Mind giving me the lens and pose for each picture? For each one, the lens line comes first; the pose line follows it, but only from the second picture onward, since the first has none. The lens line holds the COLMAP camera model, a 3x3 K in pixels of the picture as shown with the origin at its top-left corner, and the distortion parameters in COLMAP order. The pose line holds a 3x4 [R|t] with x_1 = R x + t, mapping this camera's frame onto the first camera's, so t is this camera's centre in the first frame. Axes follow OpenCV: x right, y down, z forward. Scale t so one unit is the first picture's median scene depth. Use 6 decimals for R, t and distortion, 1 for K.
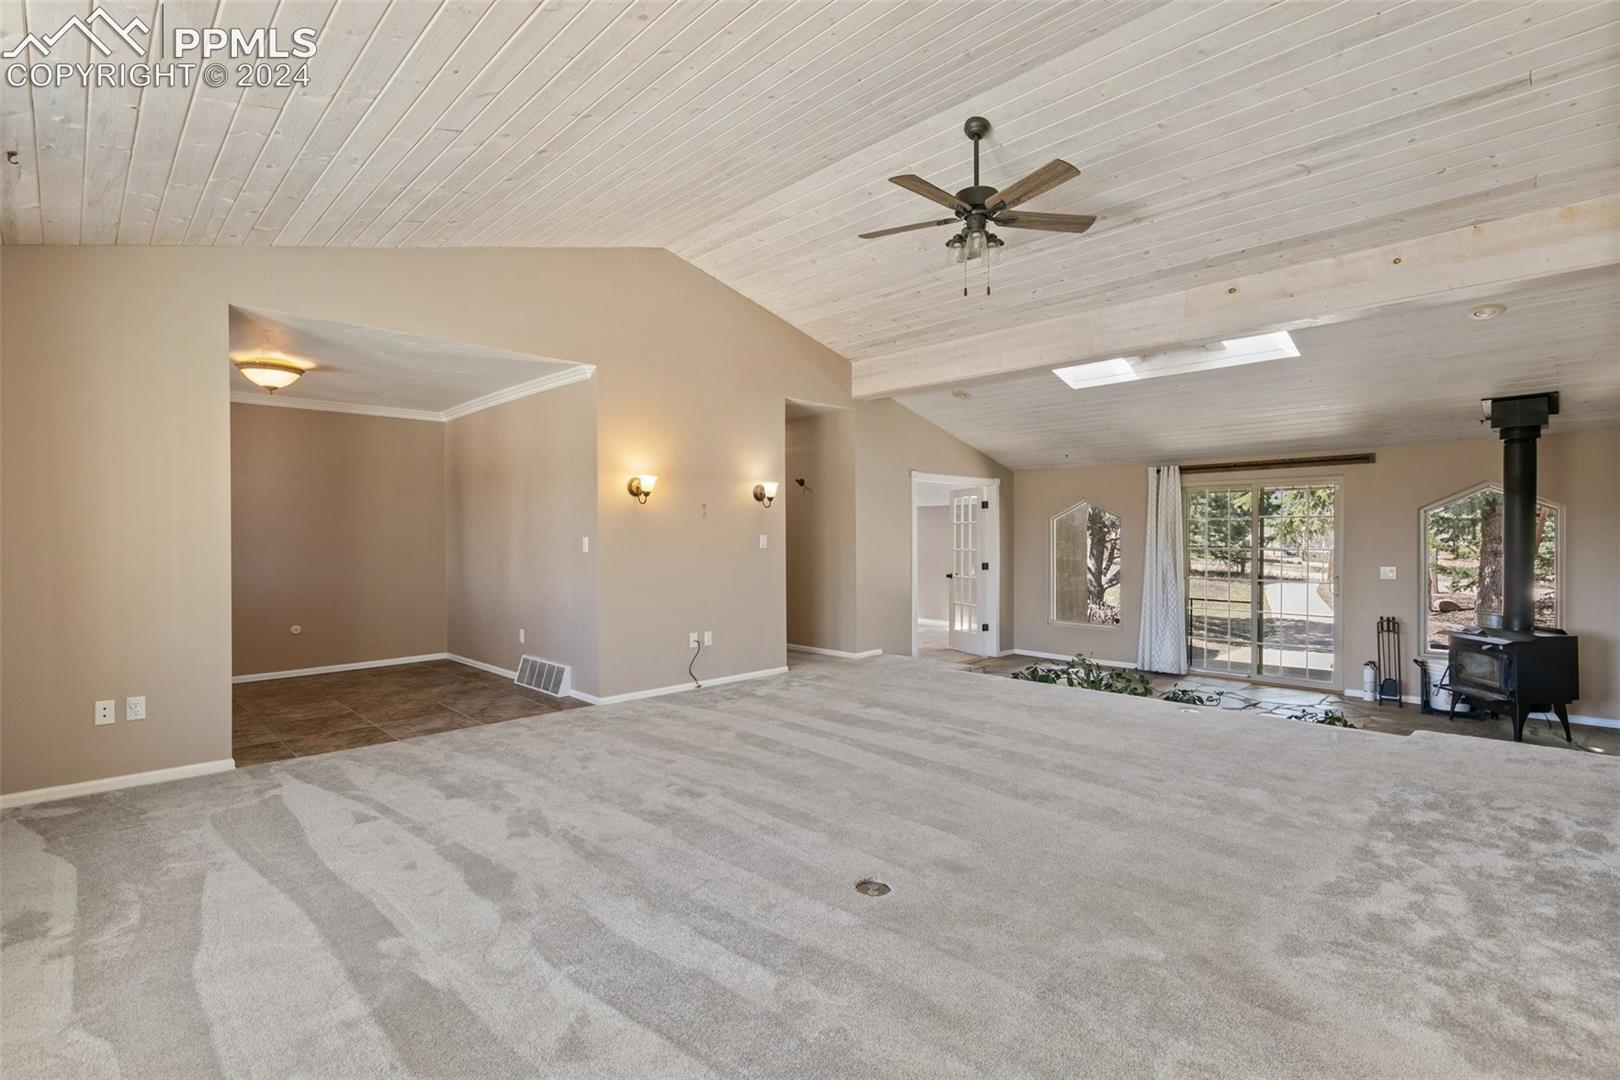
lens RADIAL K [[753.9, 0, 822.0], [0, 753.9, 539.6], [0, 0, 1]] dist [-0.000447, -0.000113]
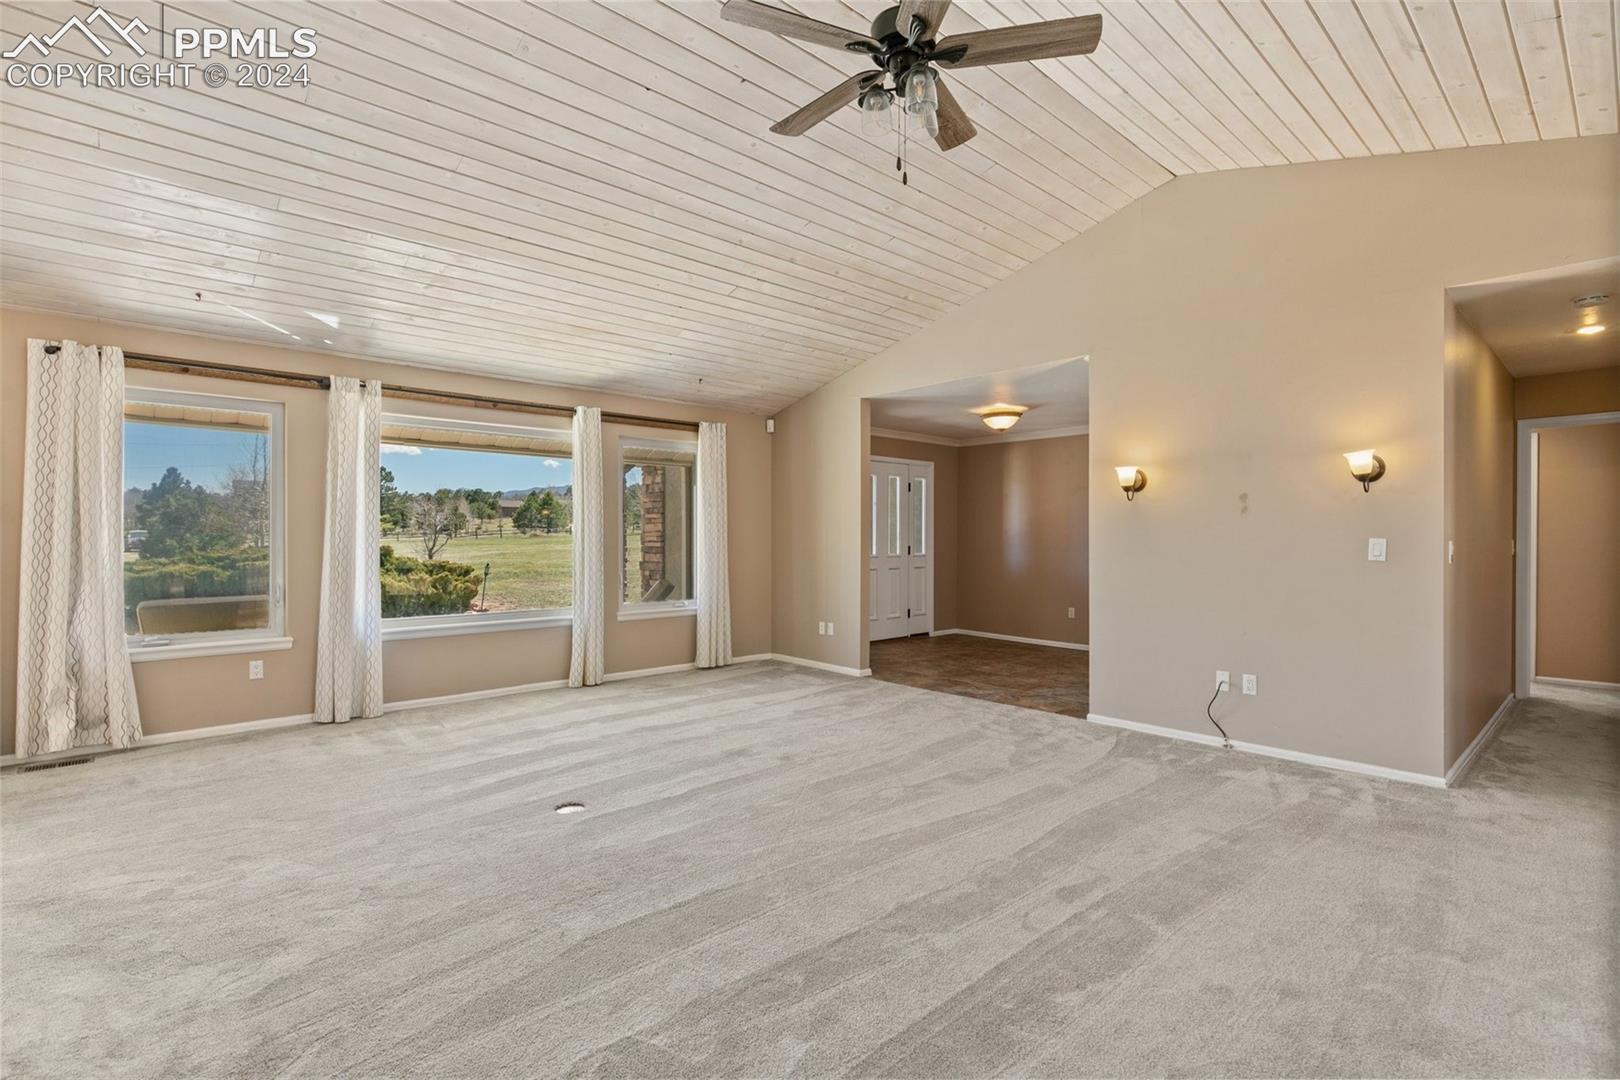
lens RADIAL K [[753.9, 0, 819.5], [0, 753.9, 536.7], [0, 0, 1]] dist [-0.000447, -0.000113]
pose [[-0.044505, -0.000873, -0.999009, 0.791918], [-0.009811, 0.999952, -0.000437, -0.004072], [0.998961, 0.009782, -0.044512, 0.872309]]
